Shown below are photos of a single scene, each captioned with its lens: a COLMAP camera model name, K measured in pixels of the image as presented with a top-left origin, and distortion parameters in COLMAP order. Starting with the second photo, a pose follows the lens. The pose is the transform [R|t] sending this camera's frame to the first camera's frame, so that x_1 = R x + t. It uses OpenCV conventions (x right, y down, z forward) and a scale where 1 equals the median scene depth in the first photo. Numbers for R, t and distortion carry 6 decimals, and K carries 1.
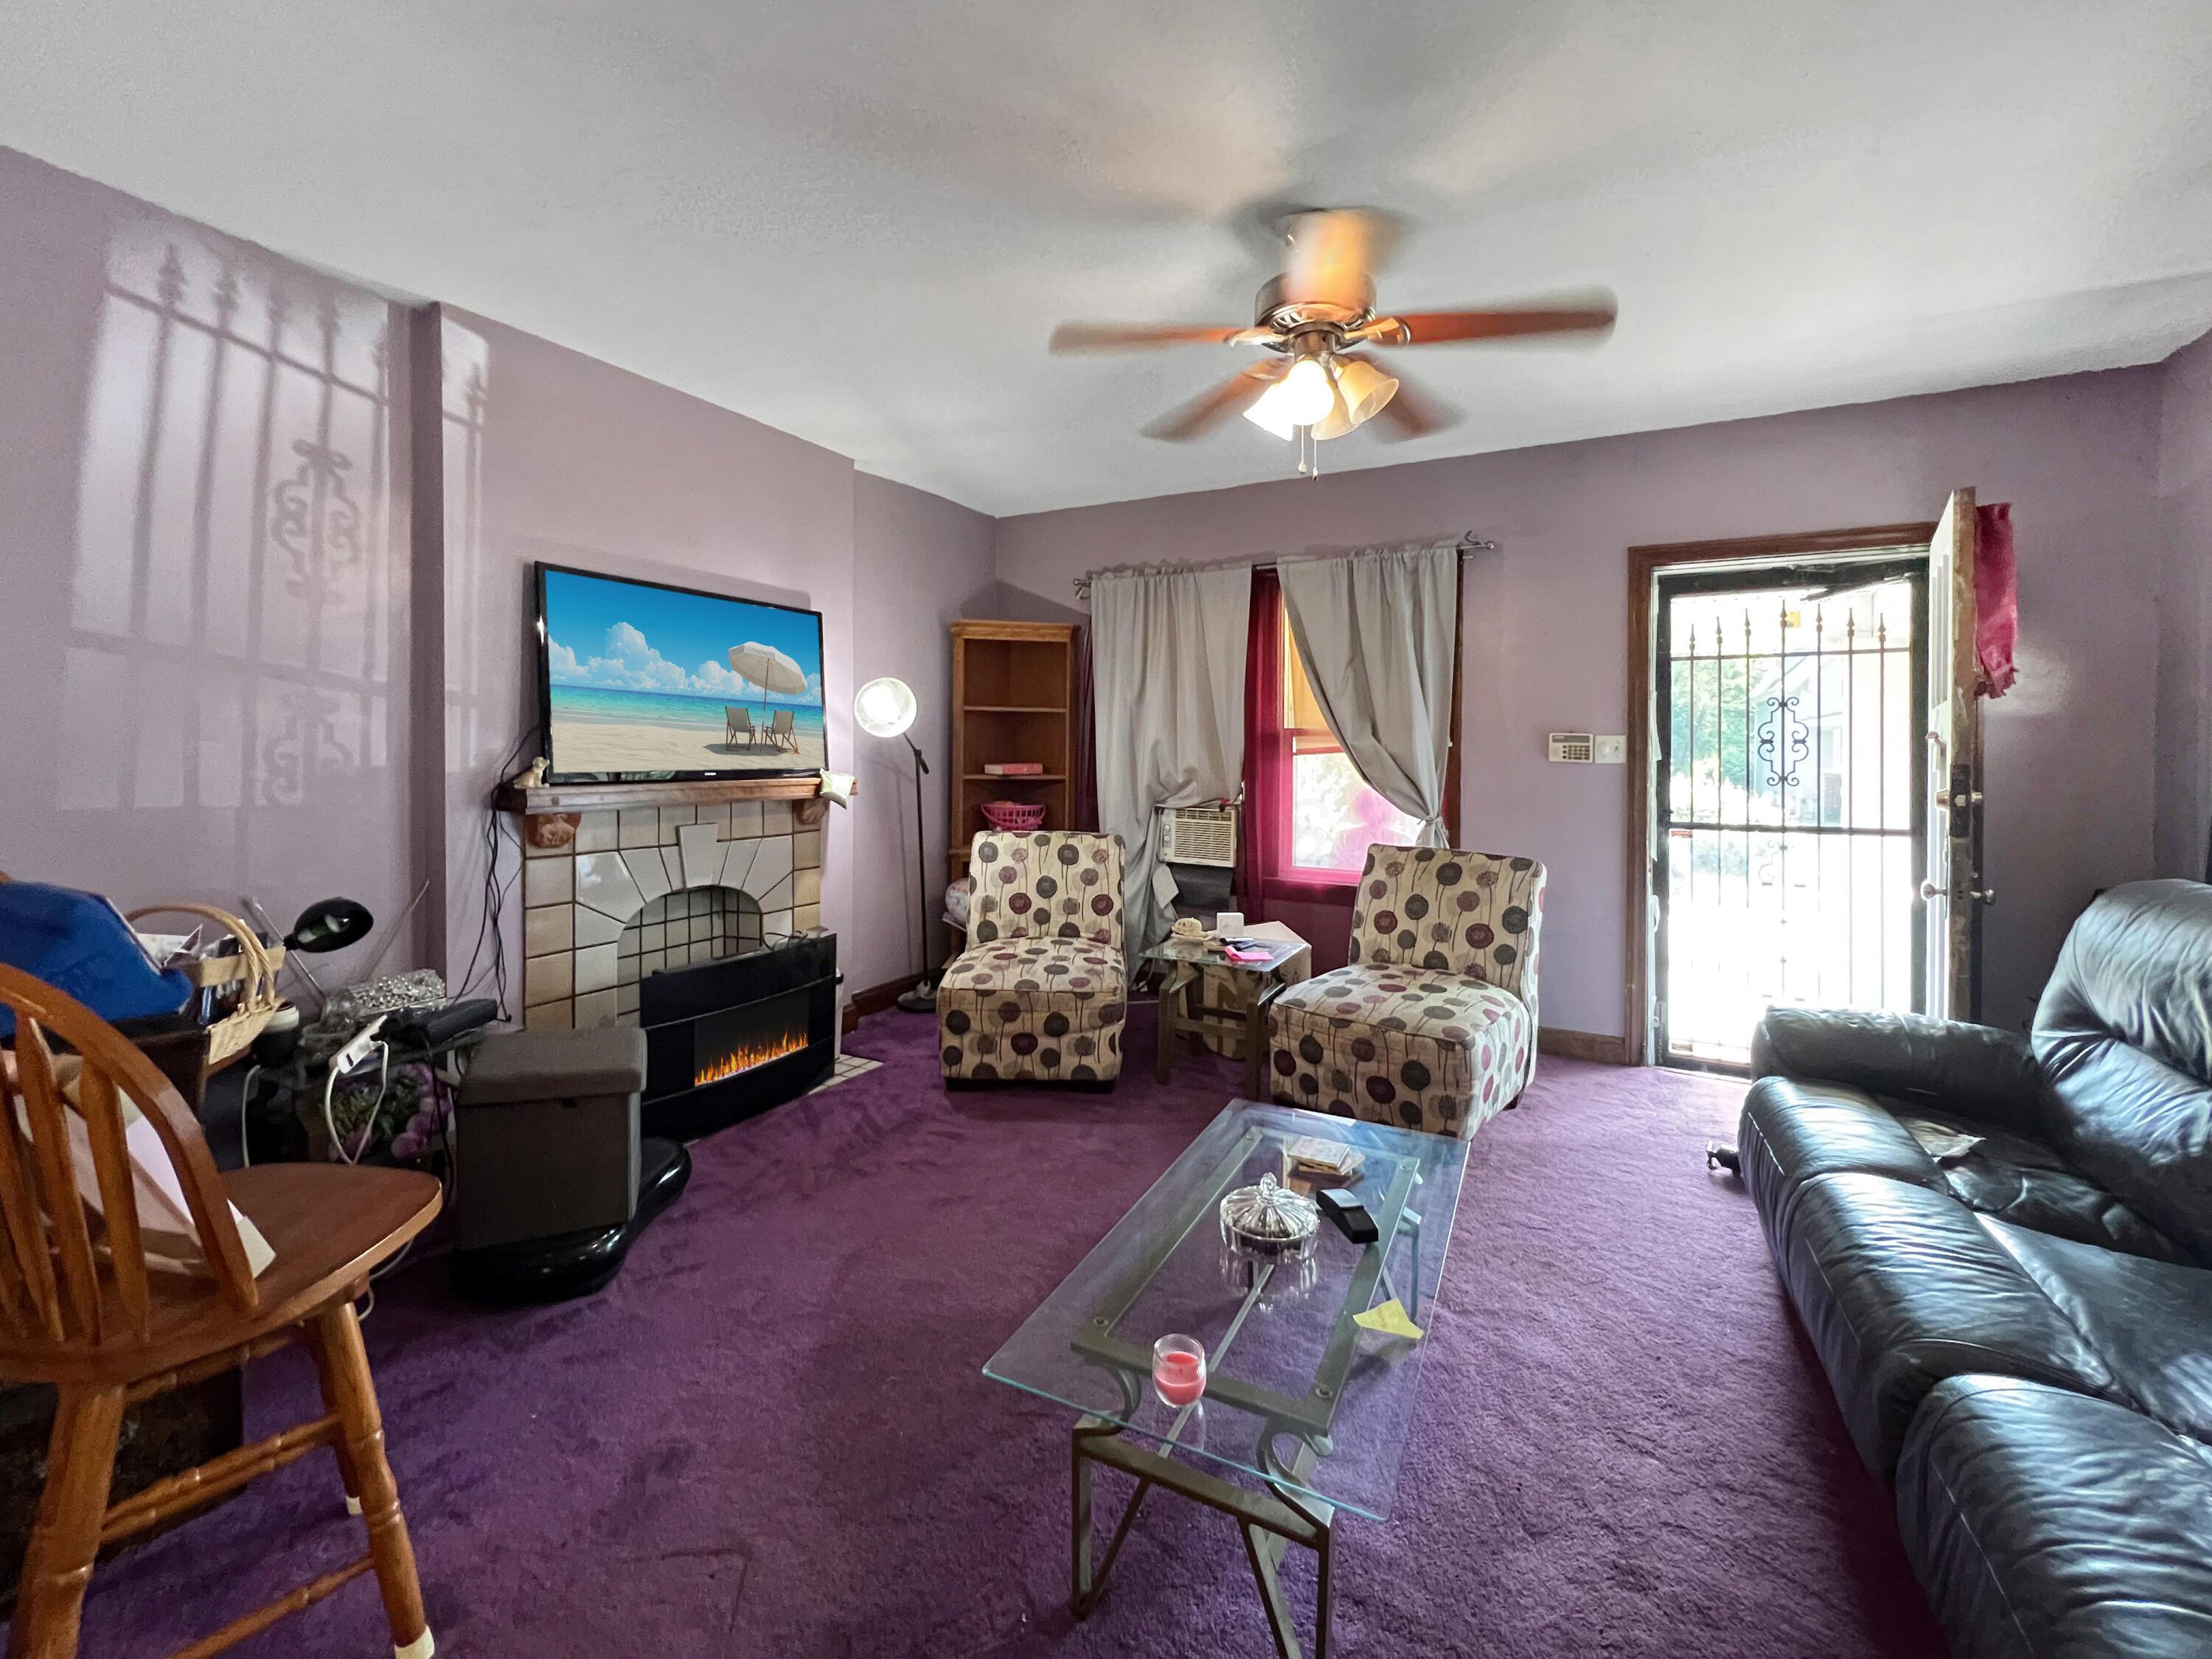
lens RADIAL K [[896.1, 0, 1102.5], [0, 896.1, 785.8], [0, 0, 1]] dist [0.000205, 0.000027]
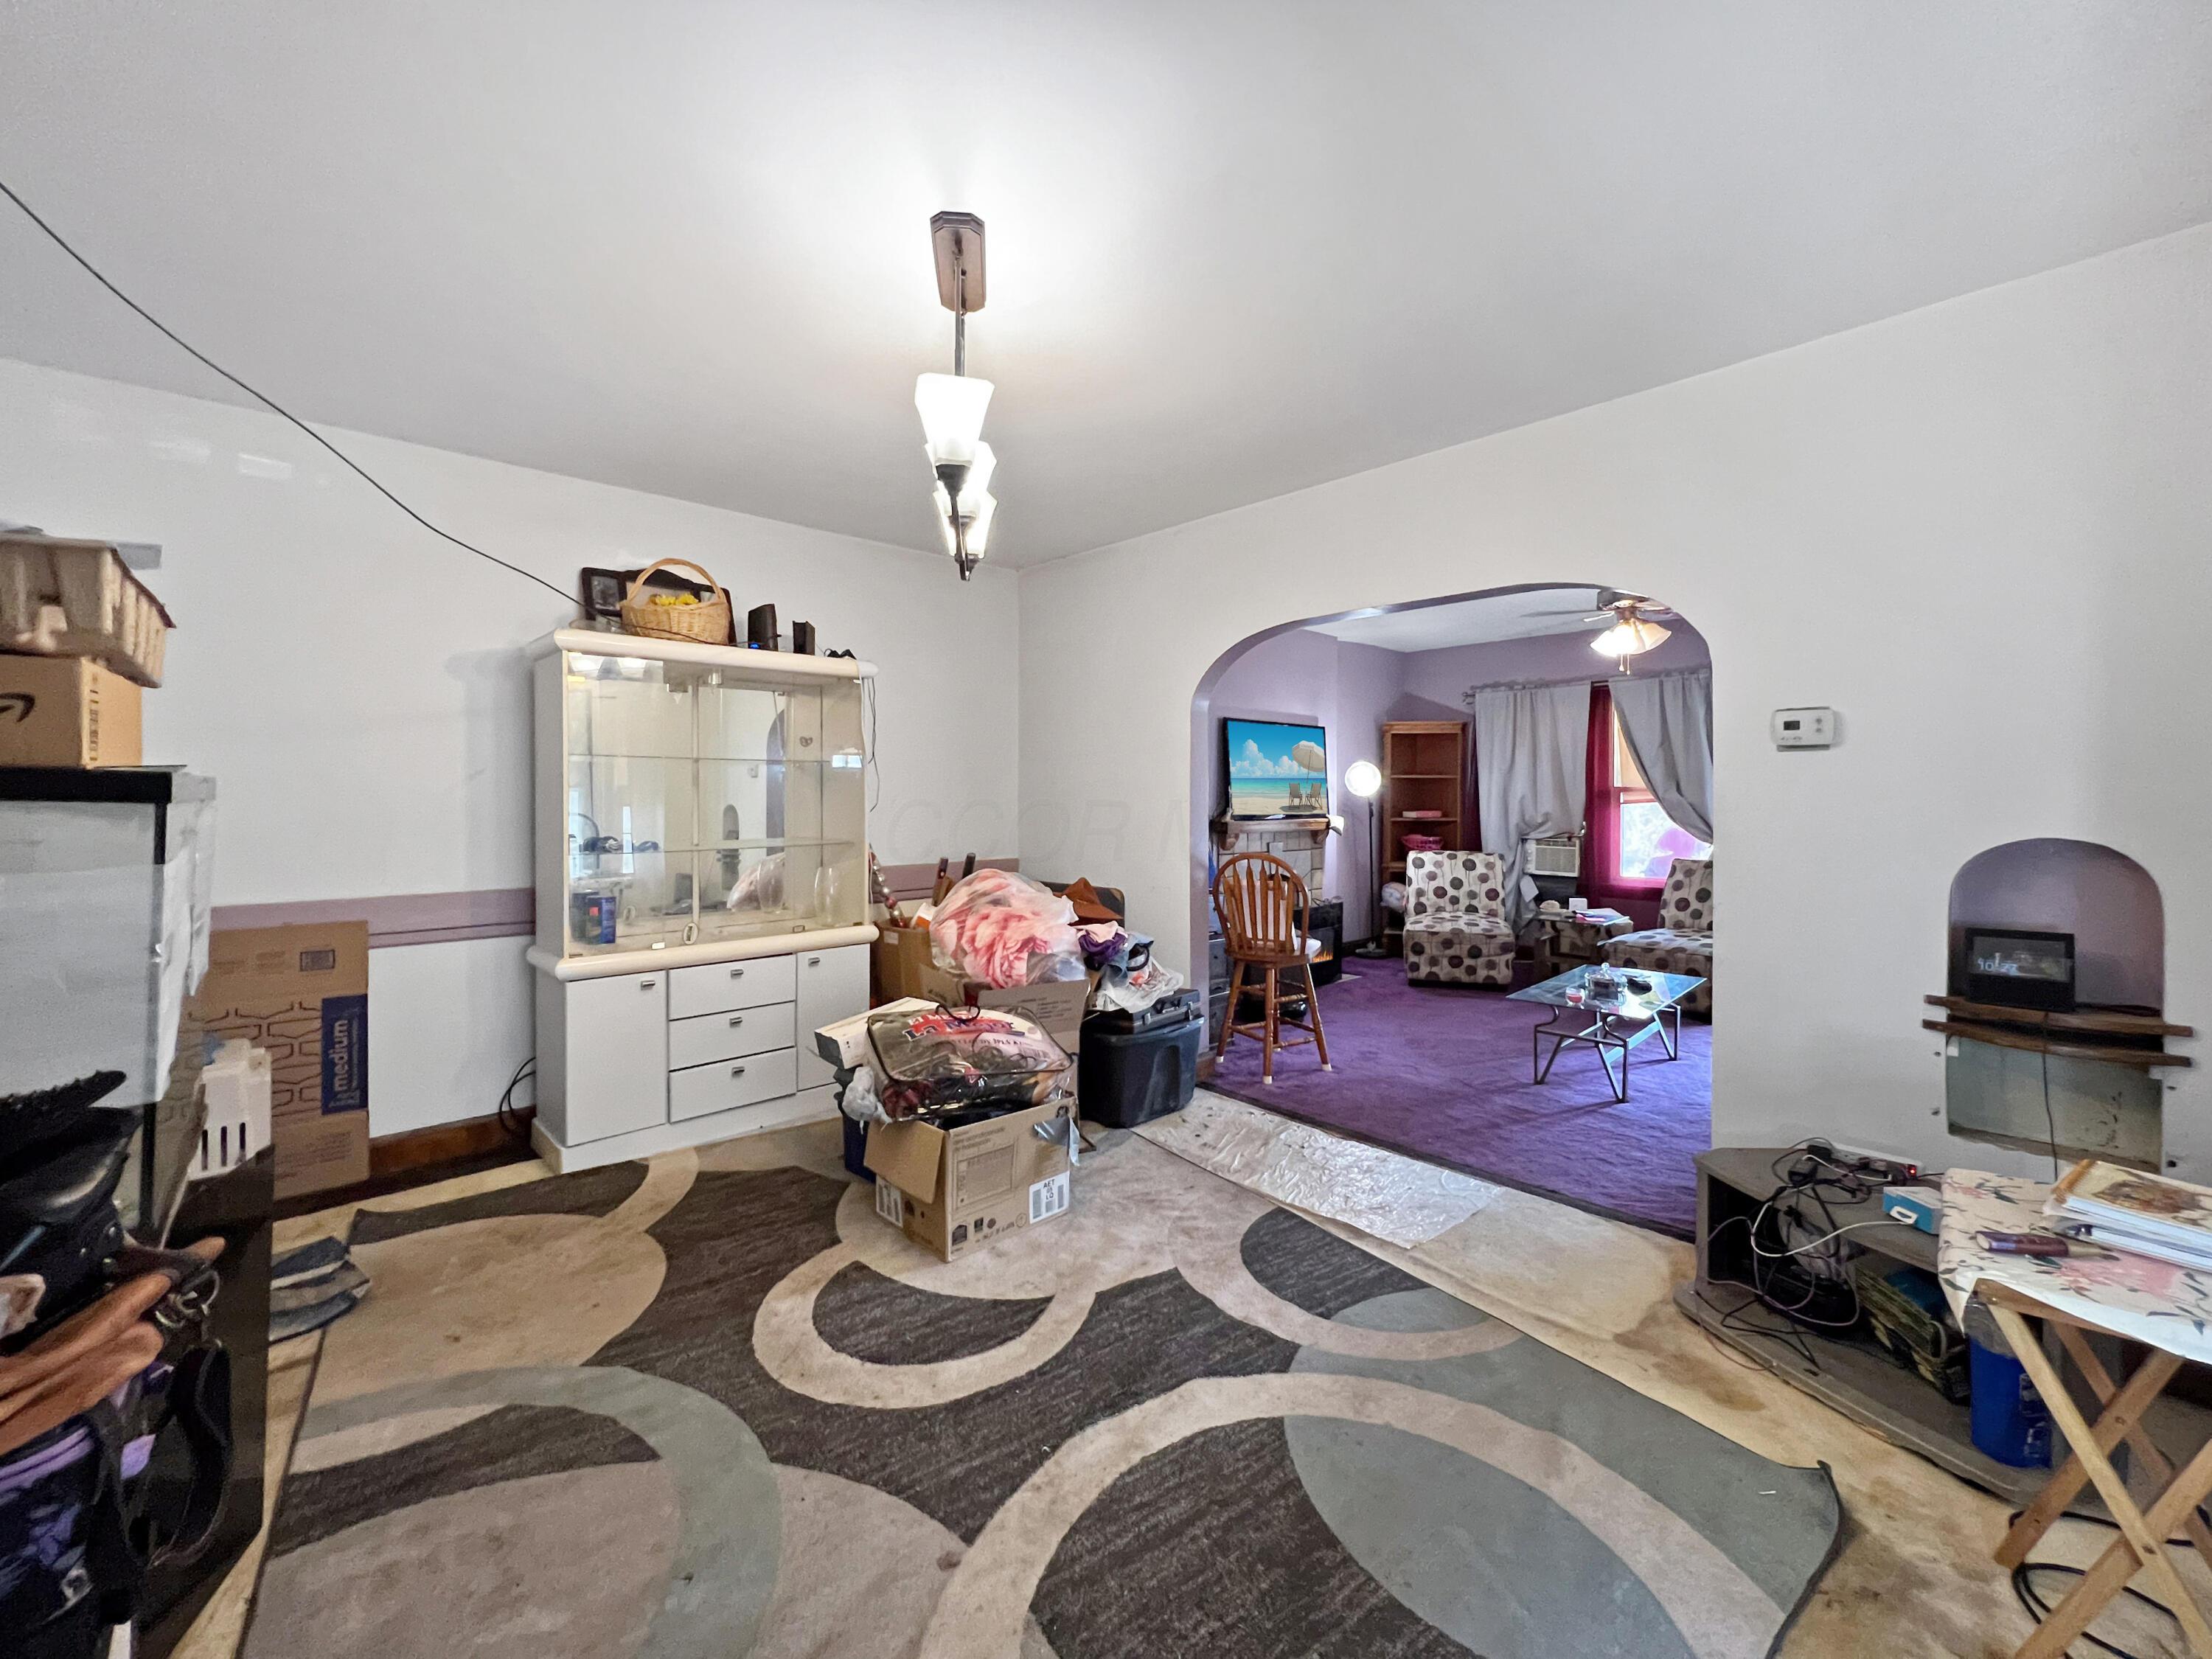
lens RADIAL K [[927.2, 0, 1106.0], [0, 927.2, 829.5], [0, 0, 1]] dist [-0.001029, -0.000076]
pose [[0.954166, 0.001330, -0.299273, -0.170712], [-0.004973, 0.999923, -0.011409, 0.035202], [0.299235, 0.012374, 0.954099, -0.866754]]
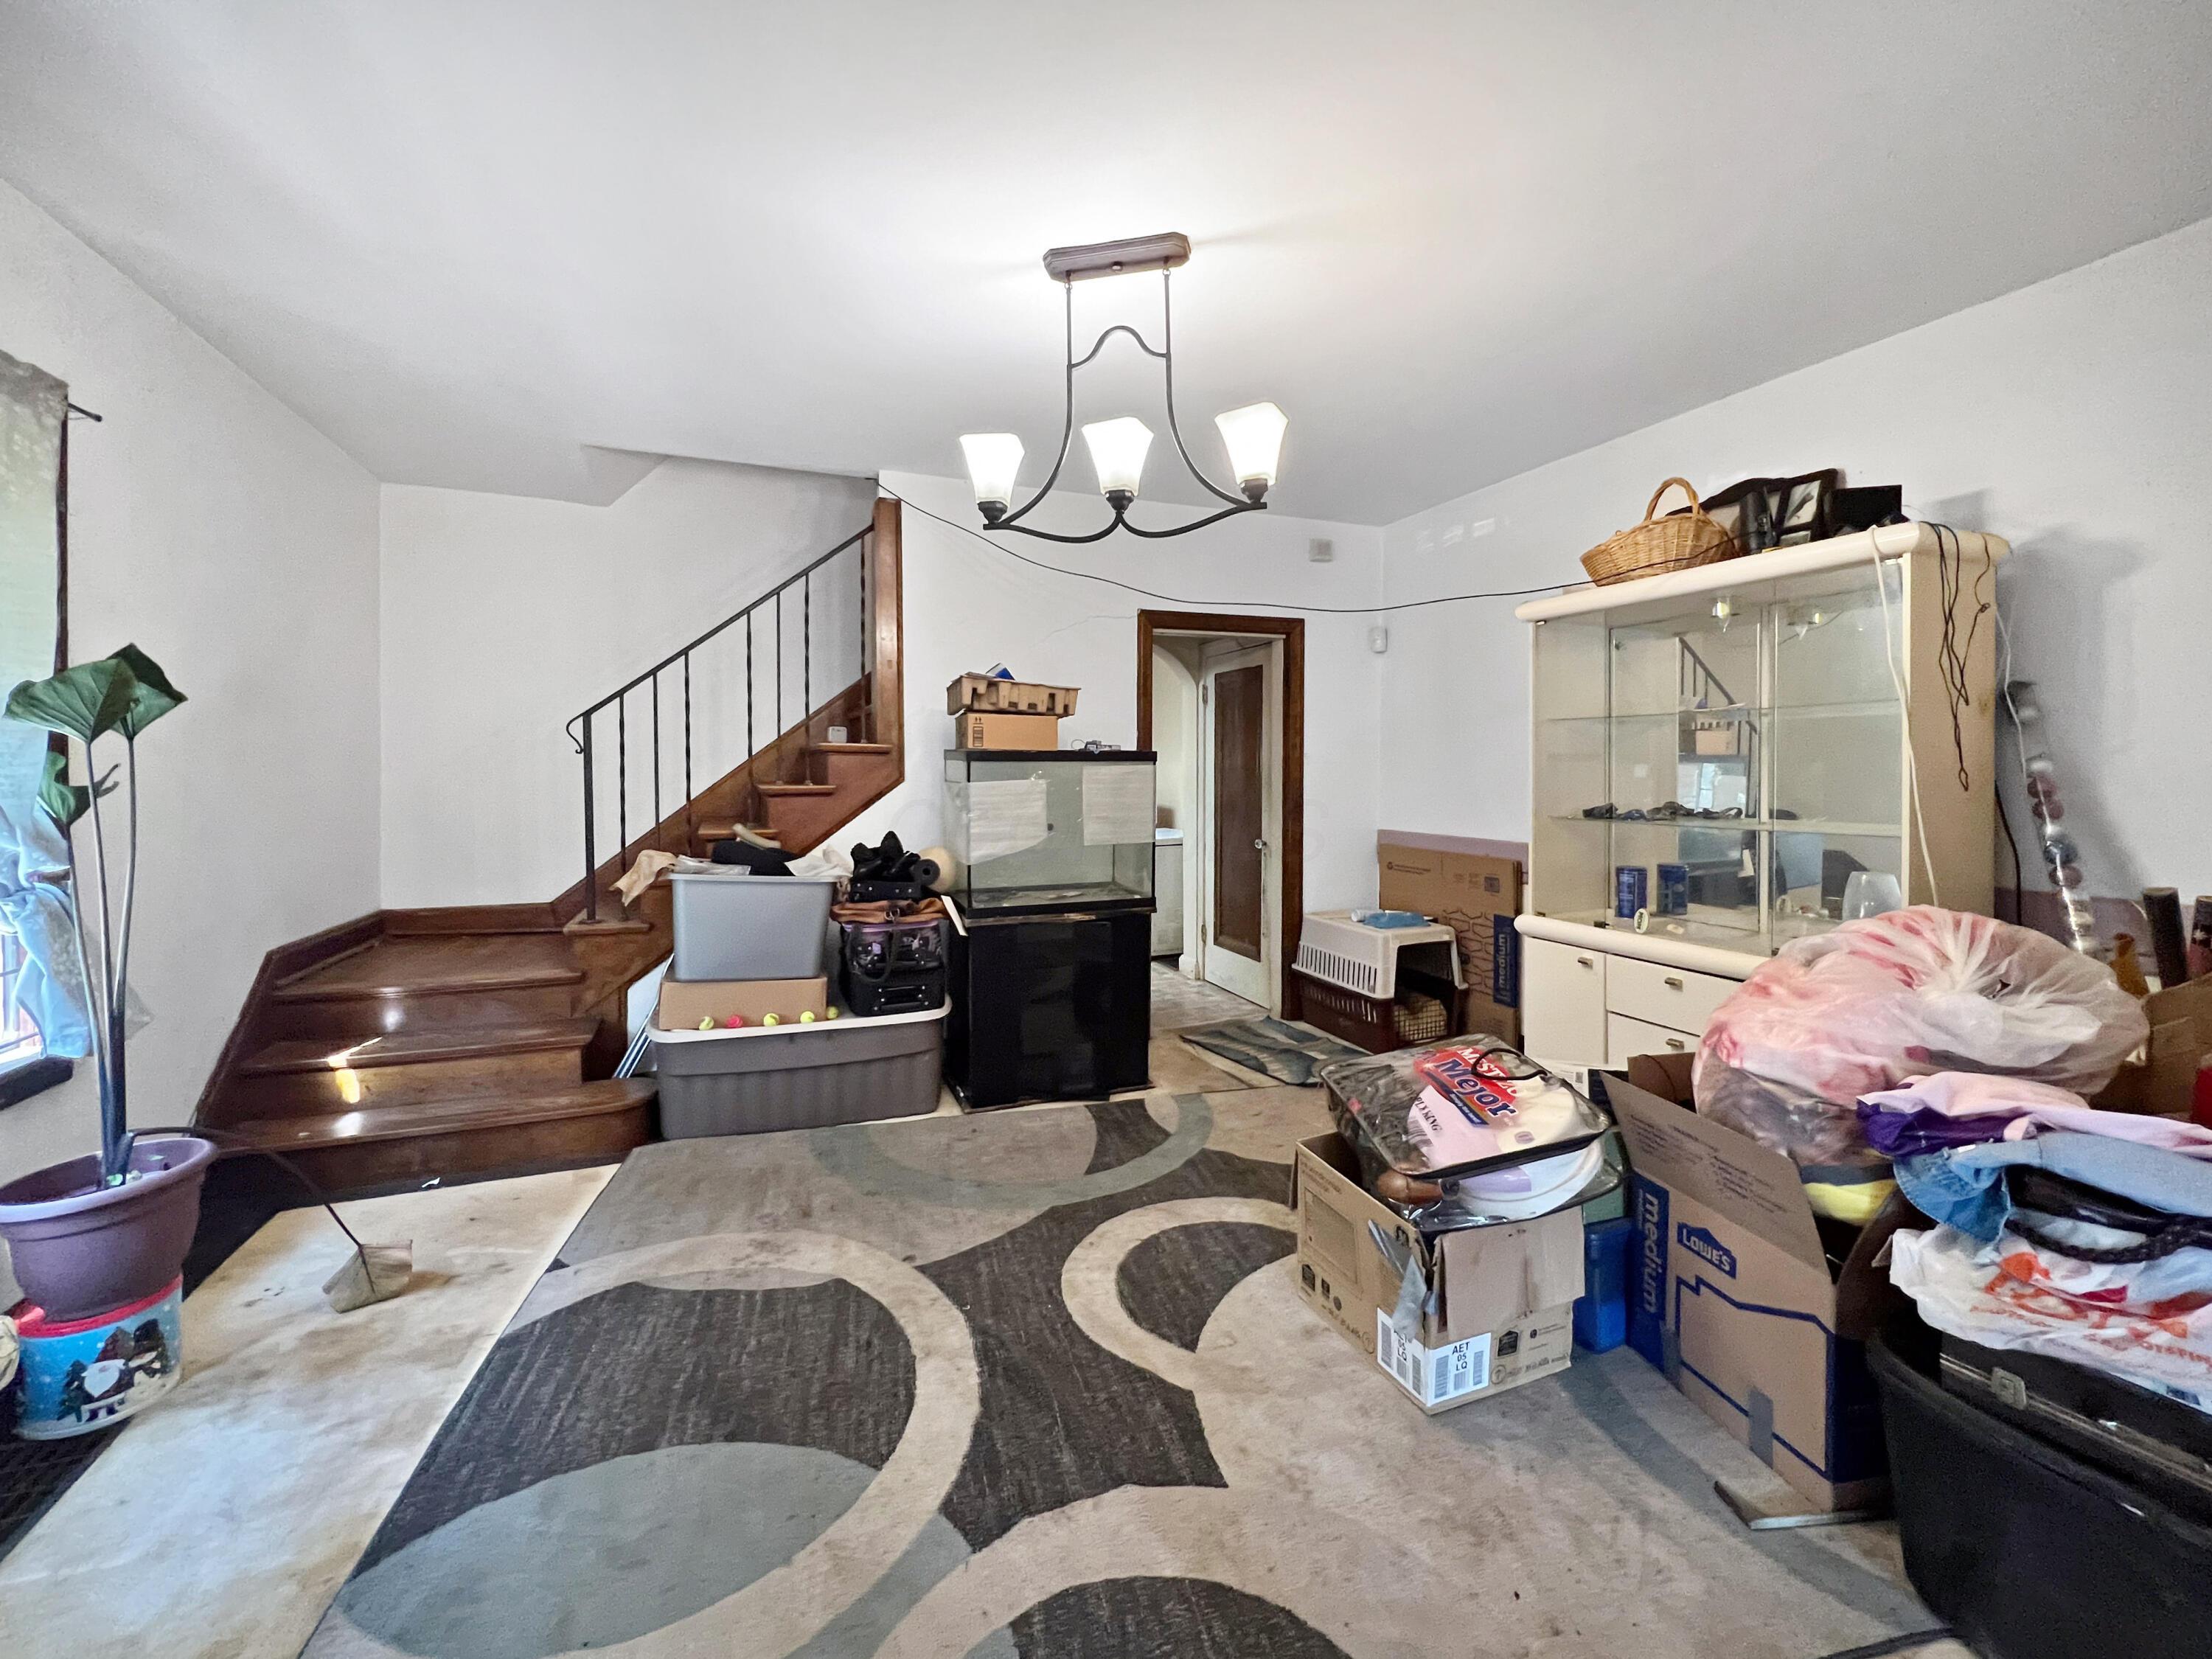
lens RADIAL K [[896.1, 0, 1102.5], [0, 896.1, 785.8], [0, 0, 1]] dist [0.000205, 0.000027]
pose [[-0.621413, 0.005256, -0.783465, 0.711085], [-0.042858, 0.998252, 0.040690, -0.094164], [0.782310, 0.058863, -0.620102, 2.745268]]
